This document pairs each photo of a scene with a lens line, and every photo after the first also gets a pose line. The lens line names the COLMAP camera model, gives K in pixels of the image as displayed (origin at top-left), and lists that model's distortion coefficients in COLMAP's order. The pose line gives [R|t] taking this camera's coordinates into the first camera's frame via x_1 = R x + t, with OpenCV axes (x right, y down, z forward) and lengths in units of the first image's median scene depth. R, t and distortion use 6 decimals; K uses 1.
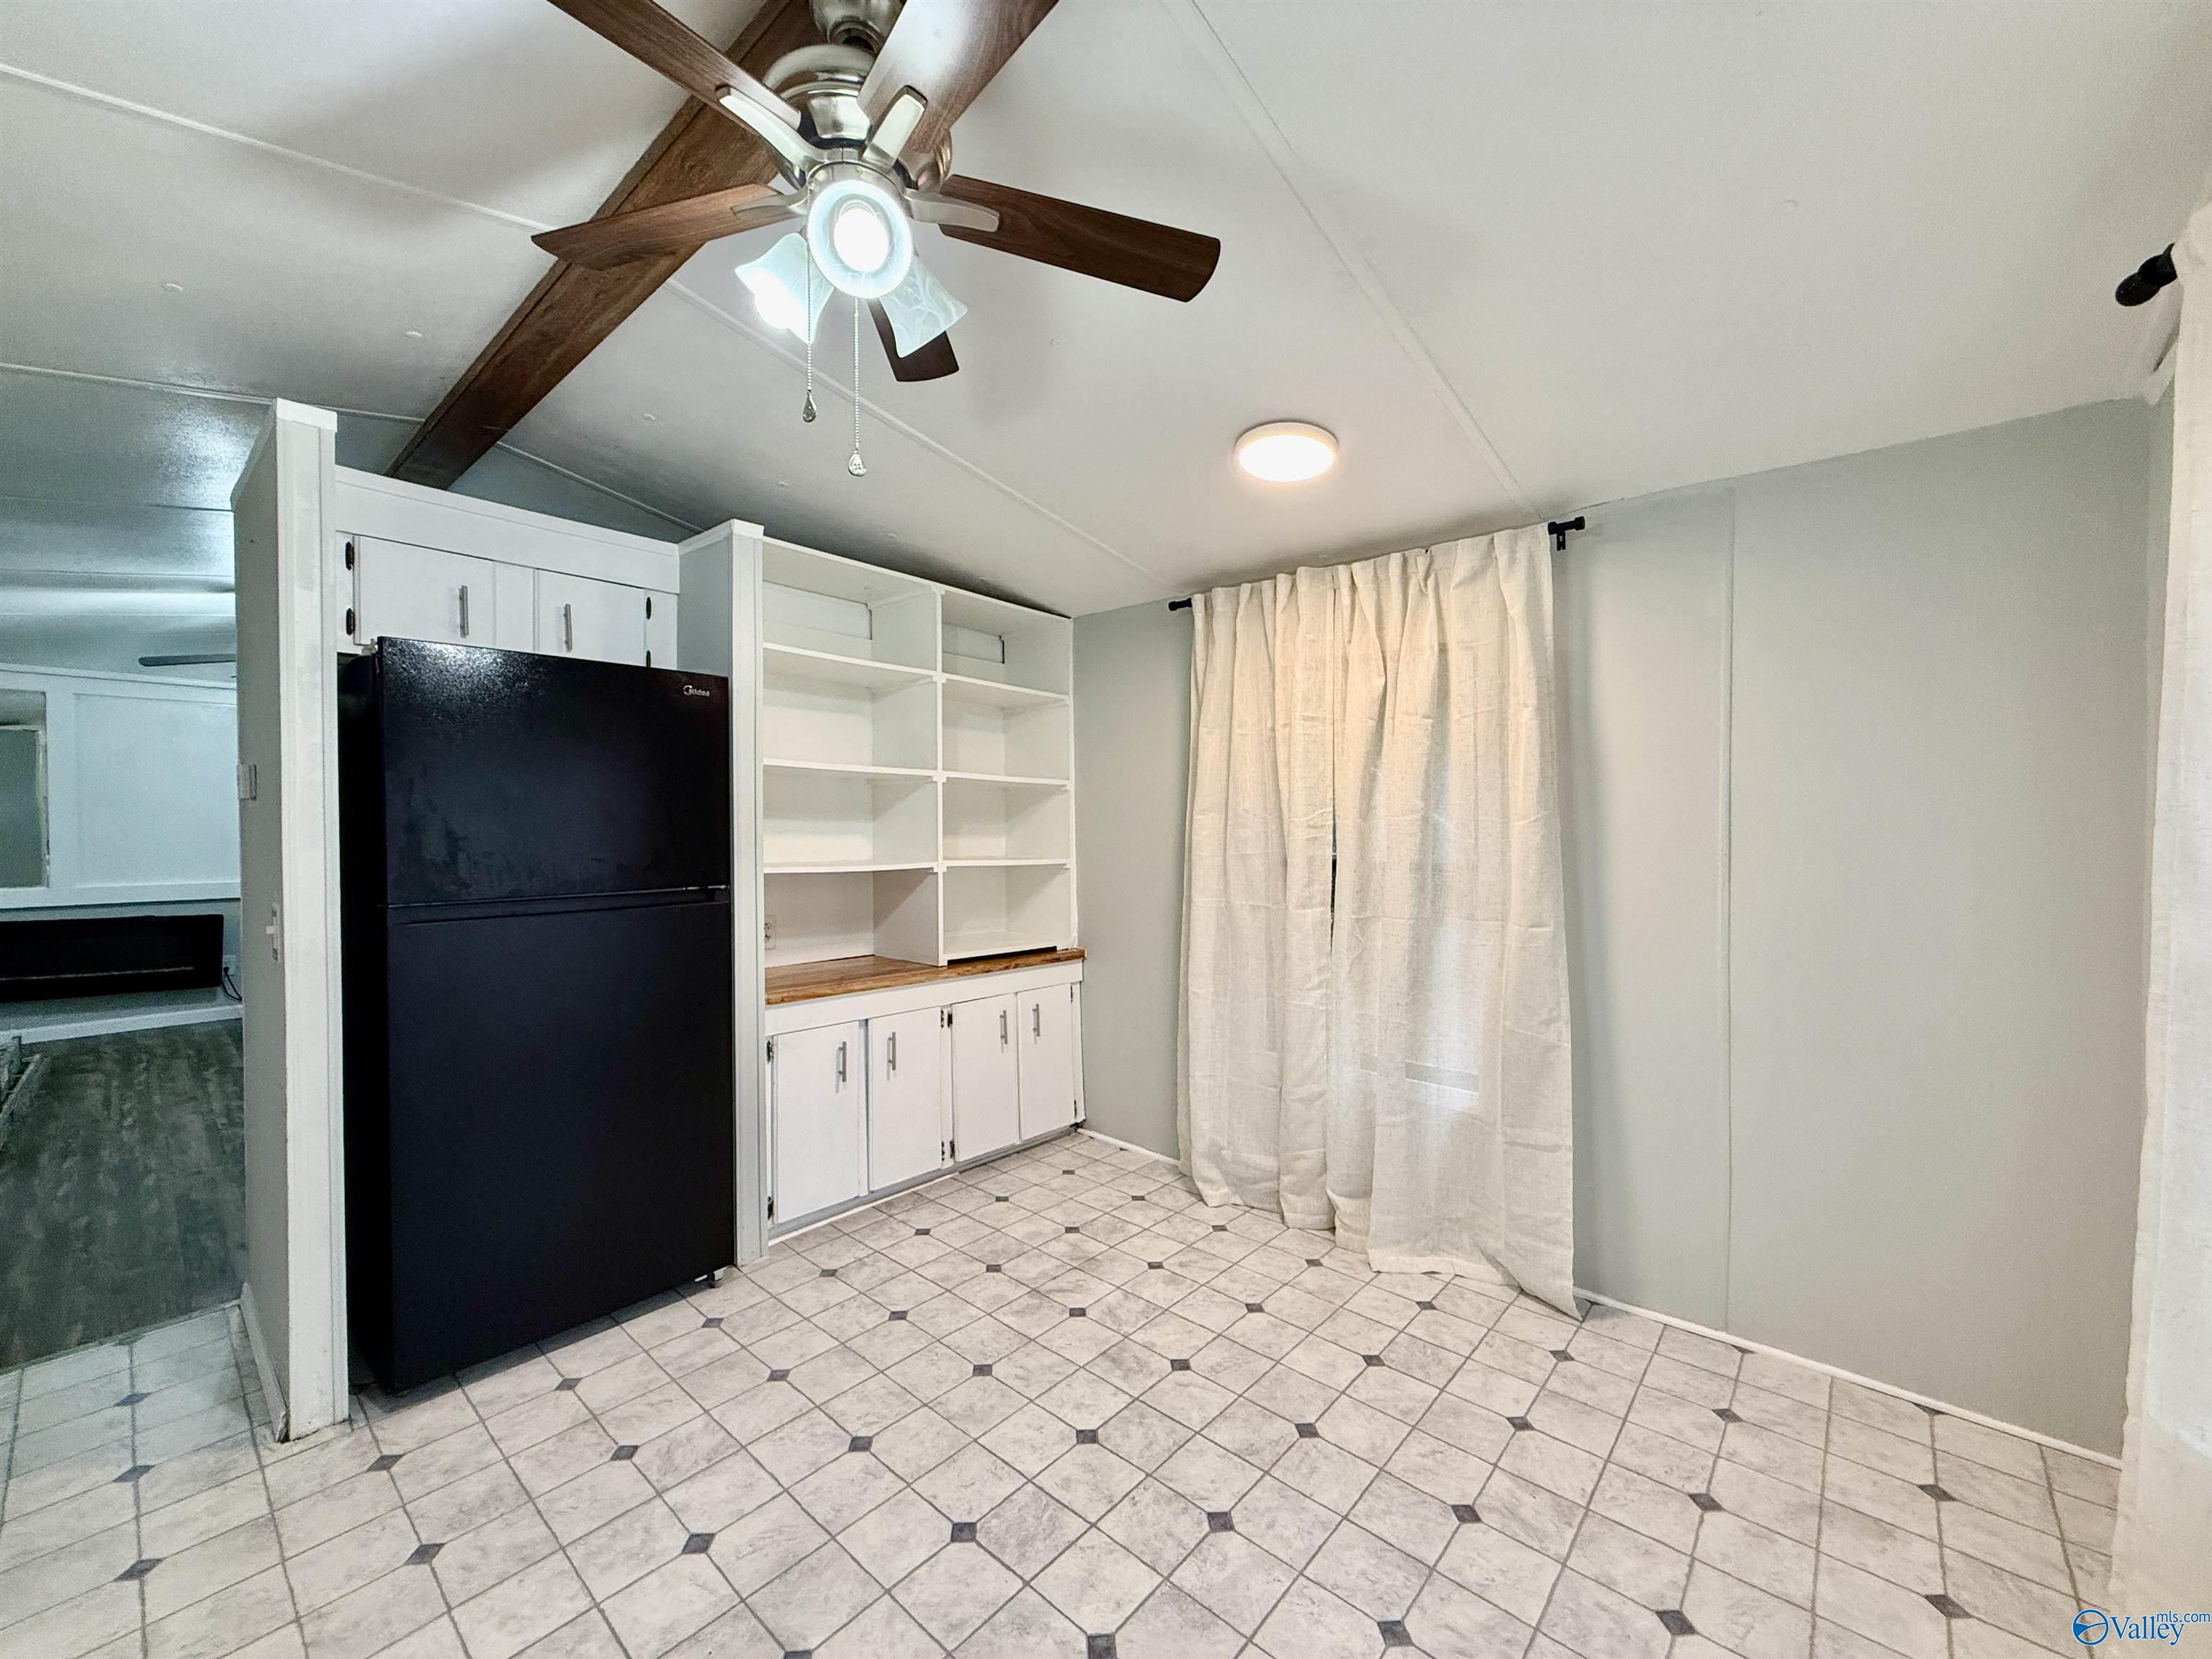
lens RADIAL K [[878.7, 0, 1101.3], [0, 878.7, 836.6], [0, 0, 1]] dist [-0.000278, 0.000174]
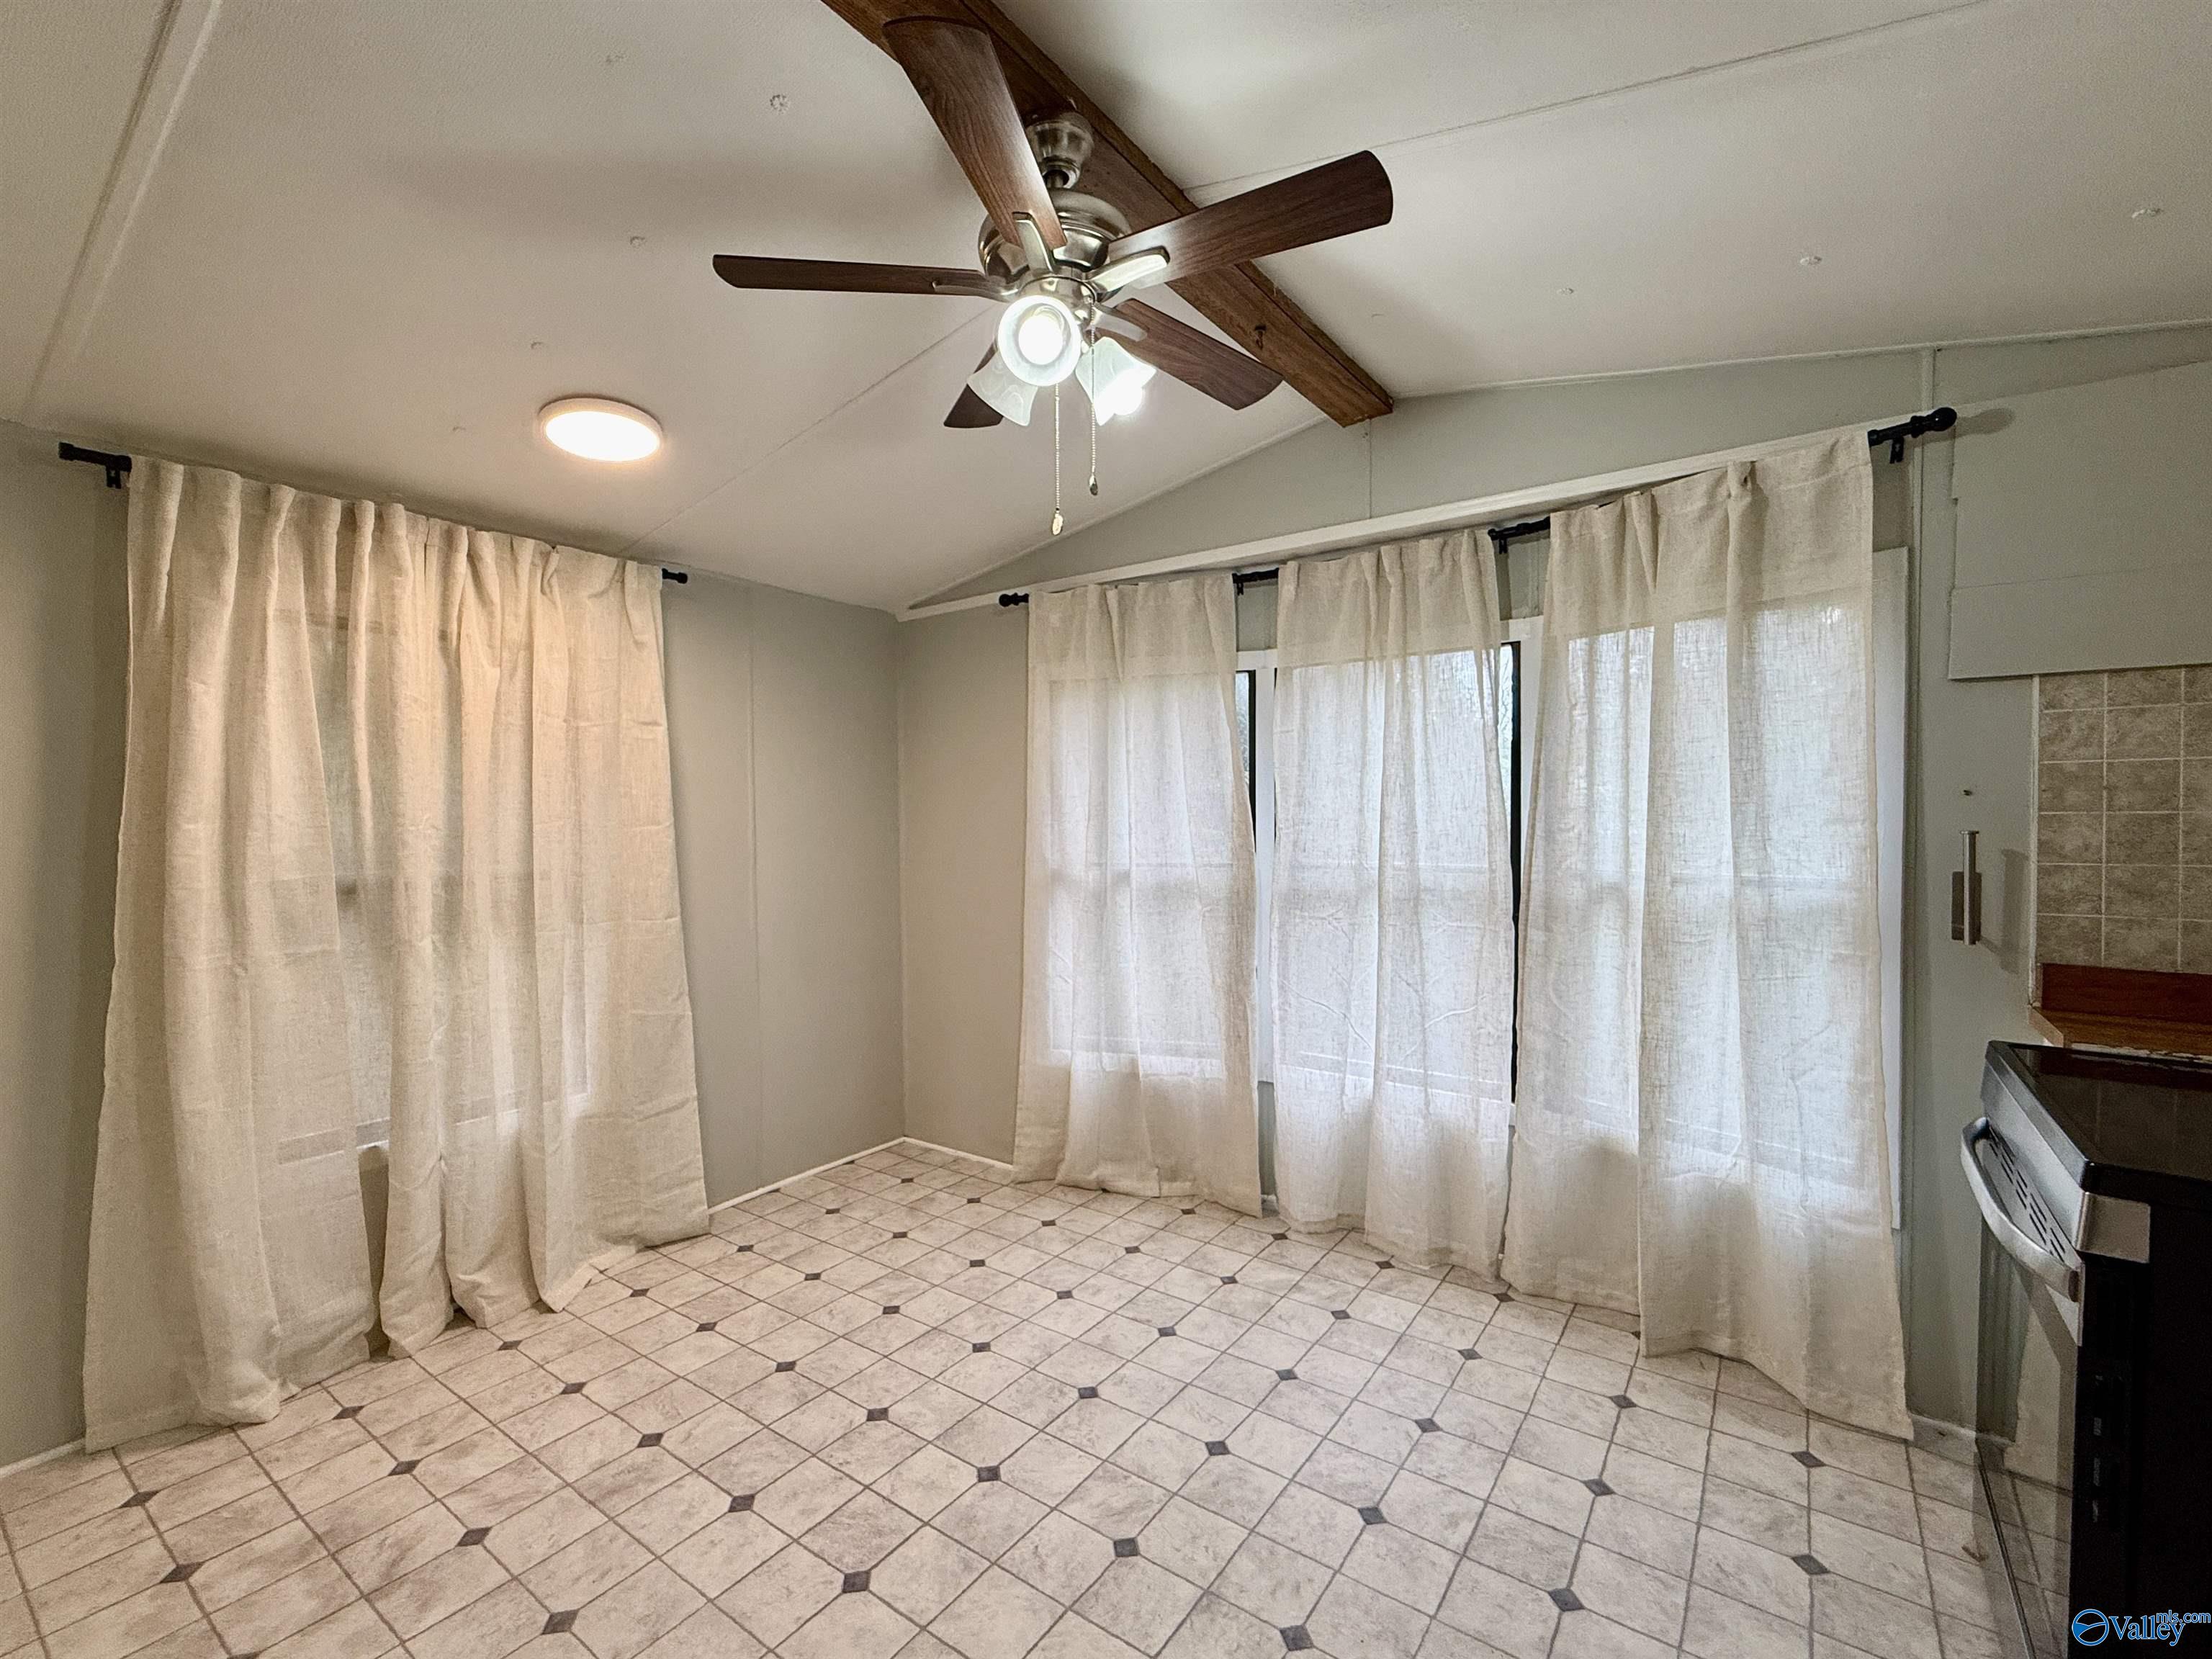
lens RADIAL K [[954.0, 0, 1113.0], [0, 954.0, 837.2], [0, 0, 1]] dist [-0.000081, -0.000152]
pose [[-0.102765, -0.022164, 0.994459, -0.873915], [0.028008, 0.999291, 0.025166, -0.019231], [-0.994311, 0.030439, -0.102072, 0.593655]]
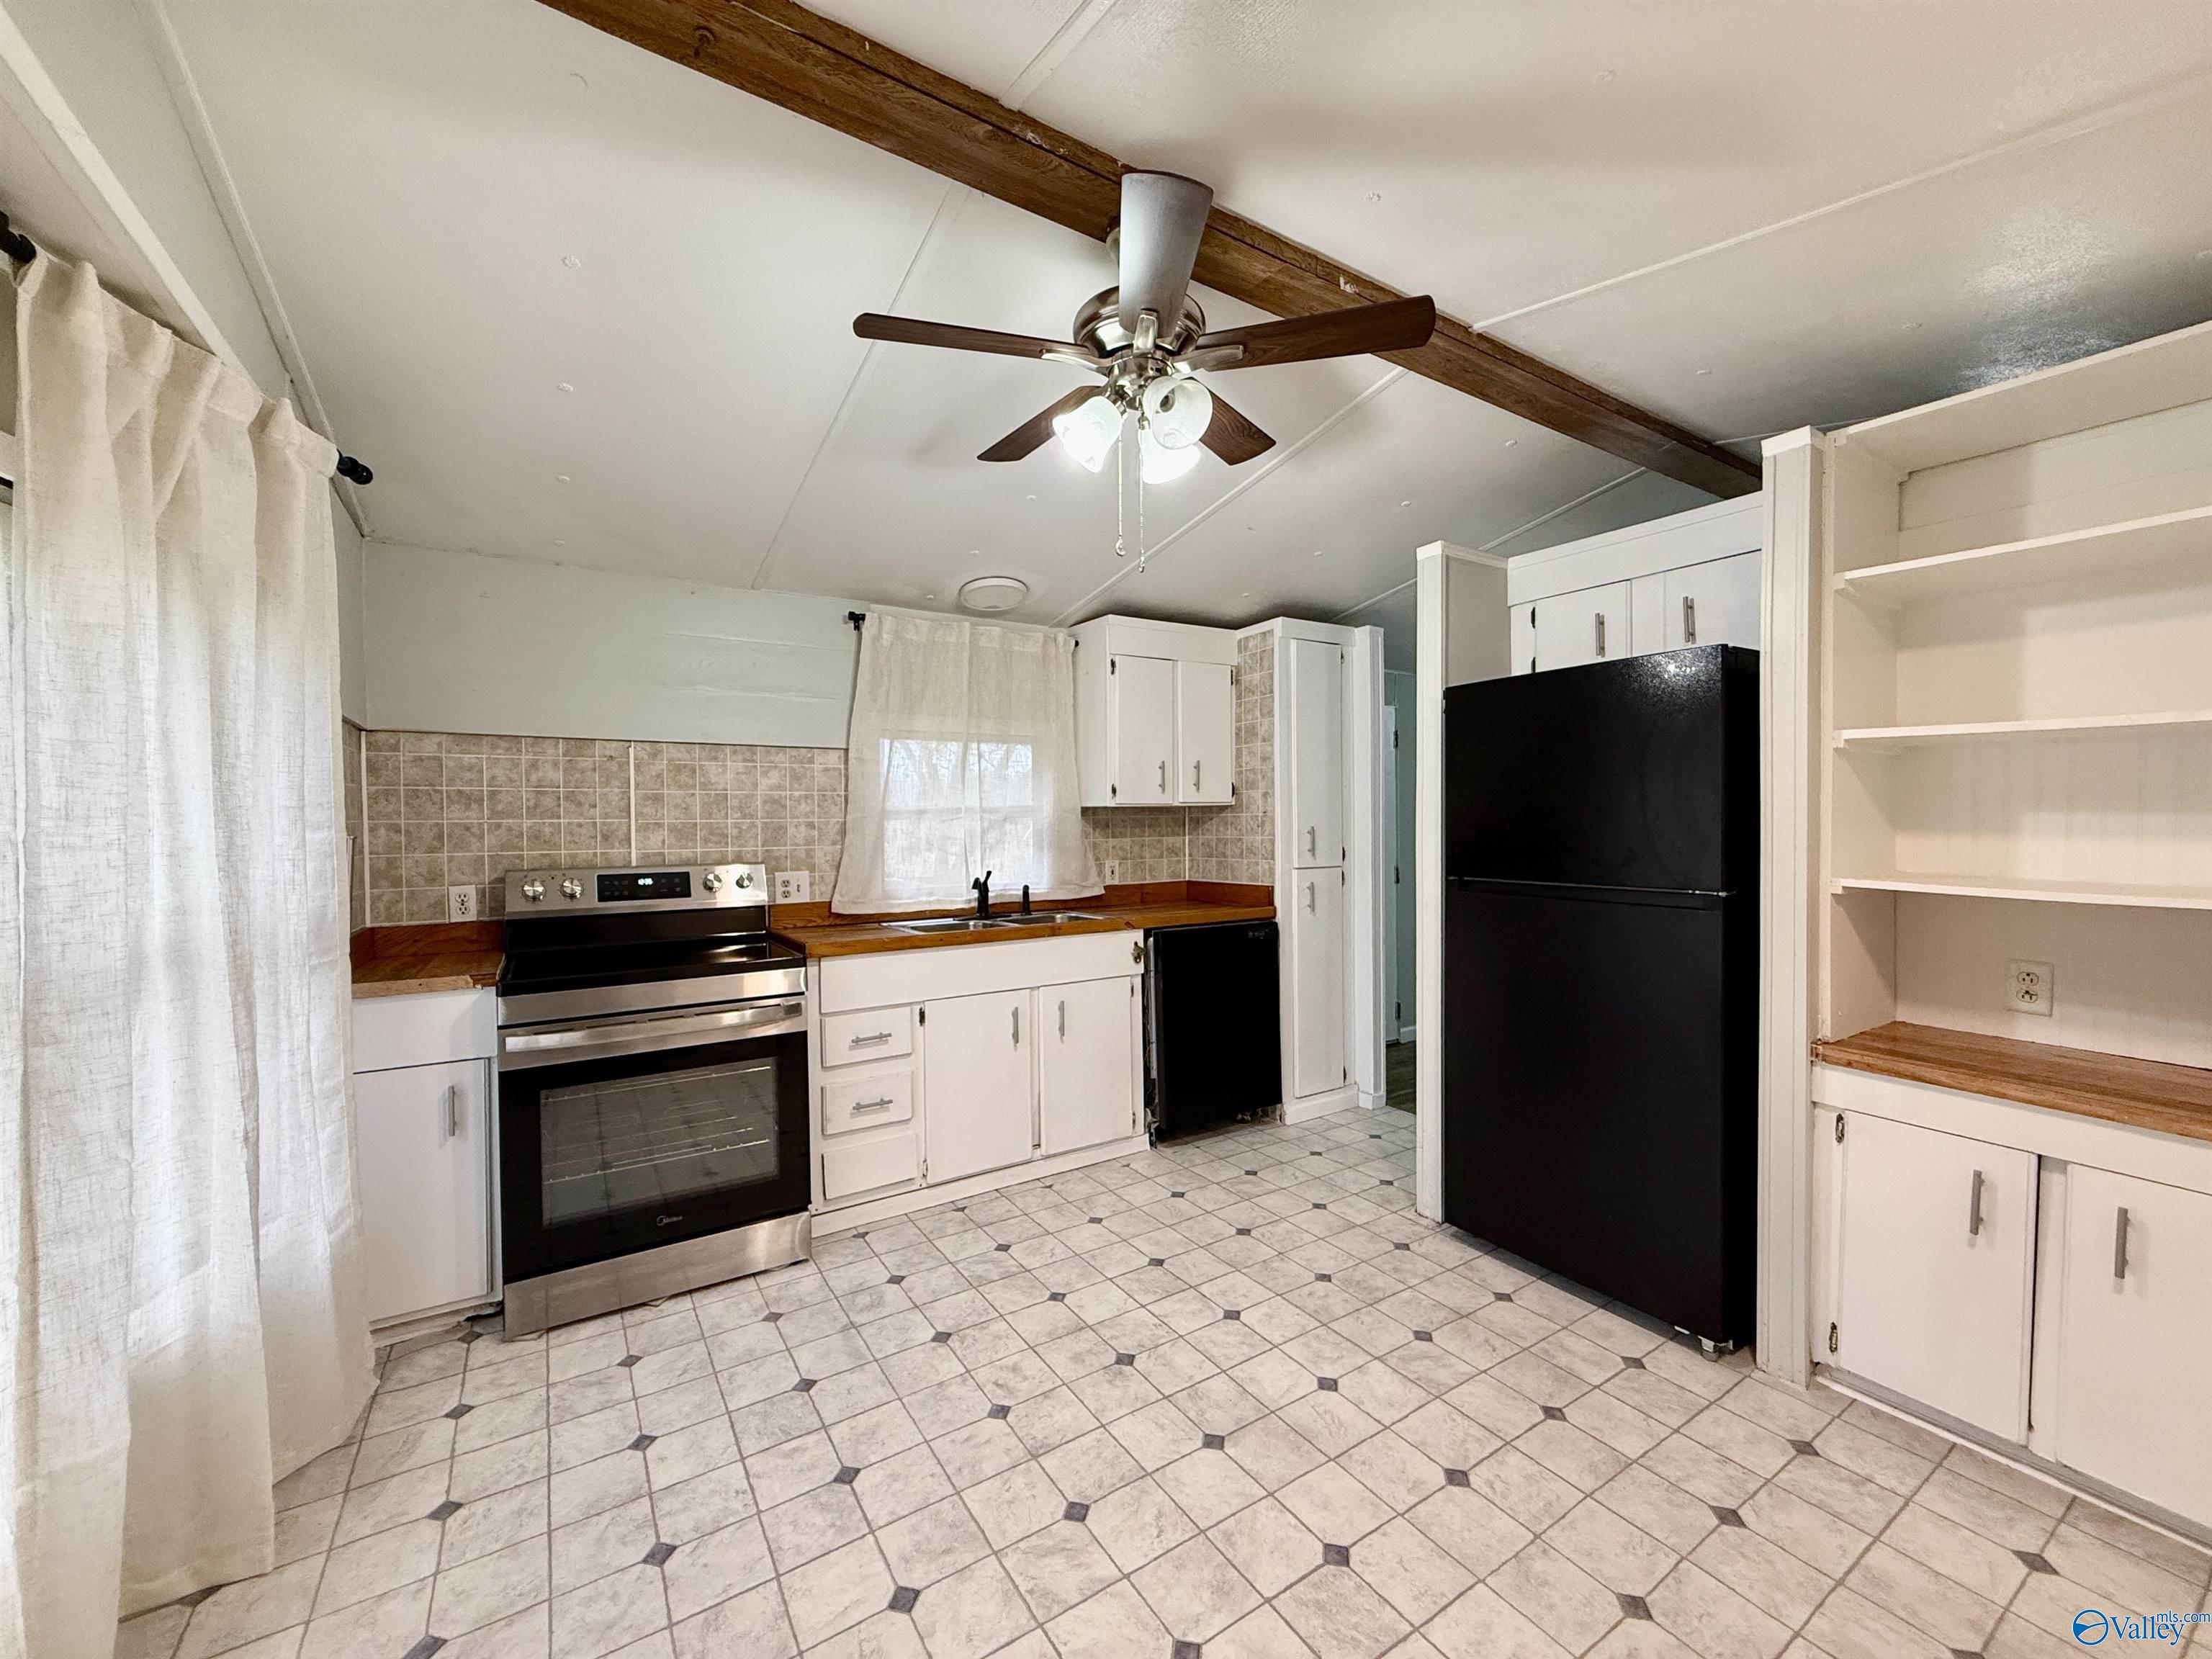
lens RADIAL K [[878.7, 0, 1101.3], [0, 878.7, 836.6], [0, 0, 1]] dist [-0.000278, 0.000174]
pose [[-0.281476, 0.020100, -0.959358, 0.607456], [-0.012070, 0.999627, 0.024485, -0.012156], [0.959492, 0.018472, -0.281128, 0.743002]]
